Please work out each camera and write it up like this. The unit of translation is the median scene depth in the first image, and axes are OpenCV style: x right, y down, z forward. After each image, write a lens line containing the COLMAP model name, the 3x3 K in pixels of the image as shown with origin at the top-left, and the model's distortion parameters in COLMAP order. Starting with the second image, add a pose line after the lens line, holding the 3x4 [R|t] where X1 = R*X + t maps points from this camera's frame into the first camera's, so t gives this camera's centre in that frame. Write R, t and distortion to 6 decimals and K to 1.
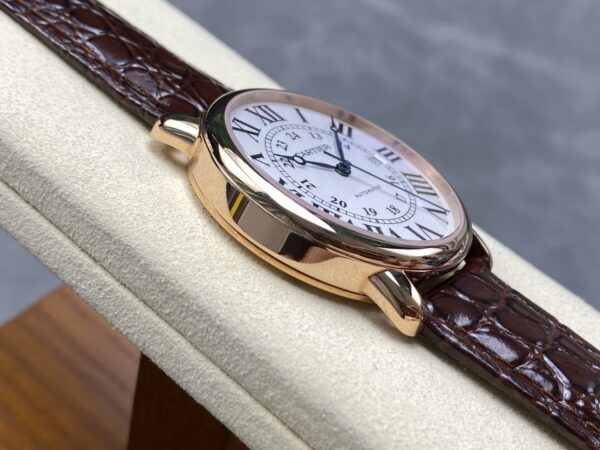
lens RADIAL K [[973.2, 0, 298.0], [0, 973.2, 224.1], [0, 0, 1]] dist [0.123847, 0.000000]
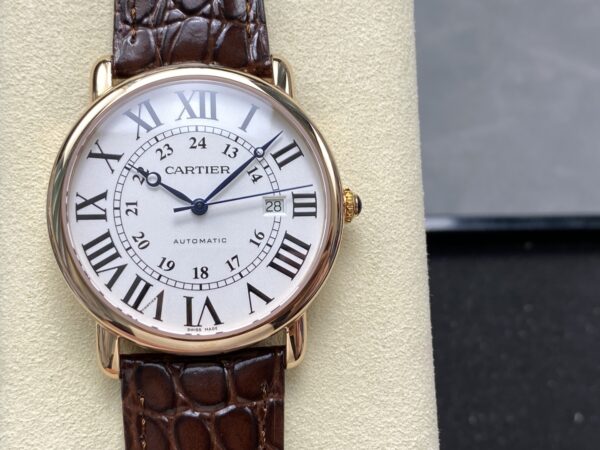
lens RADIAL K [[973.2, 0, 305.5], [0, 973.2, 226.4], [0, 0, 1]] dist [0.123847, 0.000000]
pose [[0.592197, 0.680700, -0.431220, 0.570160], [-0.291559, 0.679900, 0.672852, -0.766250], [0.751196, -0.272735, 0.601099, 0.488417]]
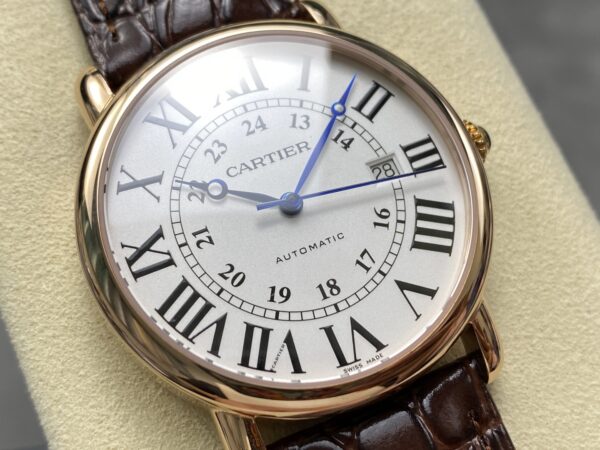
lens RADIAL K [[973.2, 0, 296.9], [0, 973.2, 222.1], [0, 0, 1]] dist [0.123847, 0.000000]
pose [[0.823468, 0.344405, -0.450873, 0.380086], [-0.064034, 0.846020, 0.529292, -0.426889], [0.563738, -0.406984, 0.718723, 0.506705]]
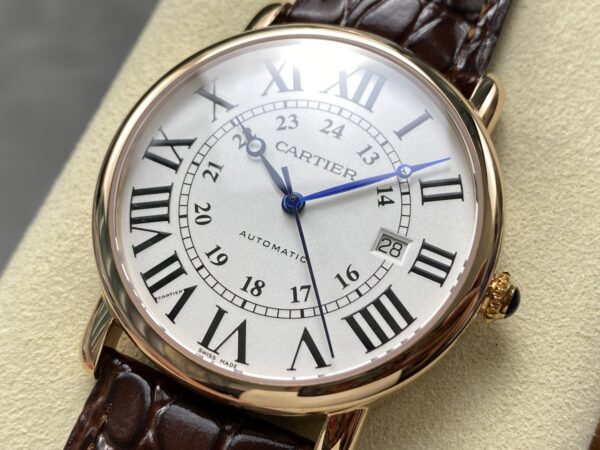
lens RADIAL K [[973.2, 0, 282.9], [0, 973.2, 217.9], [0, 0, 1]] dist [0.123847, 0.000000]
pose [[0.095211, 0.701208, -0.706571, 0.570627], [-0.368576, 0.684182, 0.629322, -0.507231], [0.924709, 0.200506, 0.323590, 0.784806]]
